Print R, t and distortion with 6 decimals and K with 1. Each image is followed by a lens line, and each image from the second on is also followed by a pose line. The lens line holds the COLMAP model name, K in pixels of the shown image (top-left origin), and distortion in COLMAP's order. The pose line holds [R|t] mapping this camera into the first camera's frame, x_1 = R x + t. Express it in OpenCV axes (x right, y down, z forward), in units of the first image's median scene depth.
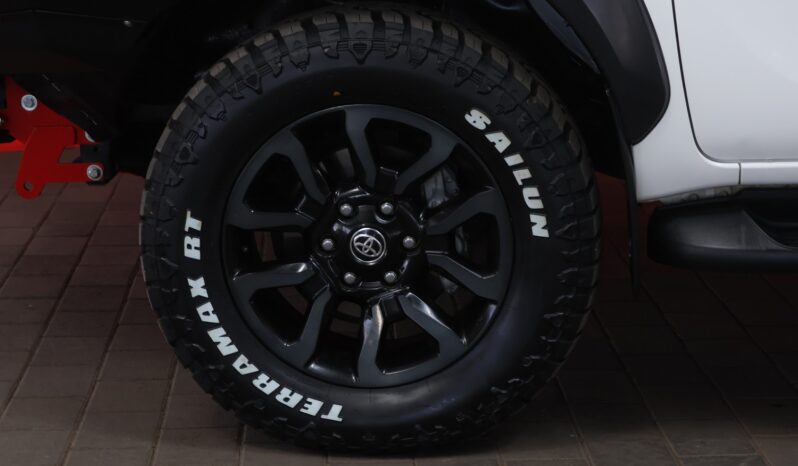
lens RADIAL K [[1895.2, 0, 393.8], [0, 1895.2, 235.6], [0, 0, 1]] dist [0.024959, 0.000000]
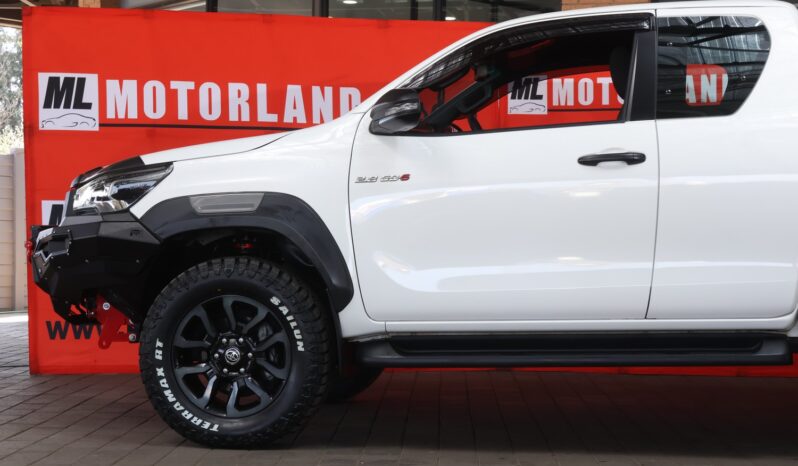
lens RADIAL K [[1389.9, 0, 378.3], [0, 1389.9, 223.0], [0, 0, 1]] dist [0.052679, 0.000000]
pose [[0.995661, 0.009187, -0.092605, 0.329999], [-0.031872, 0.968596, -0.246587, 0.269291], [0.087432, 0.248468, 0.964686, -0.711718]]
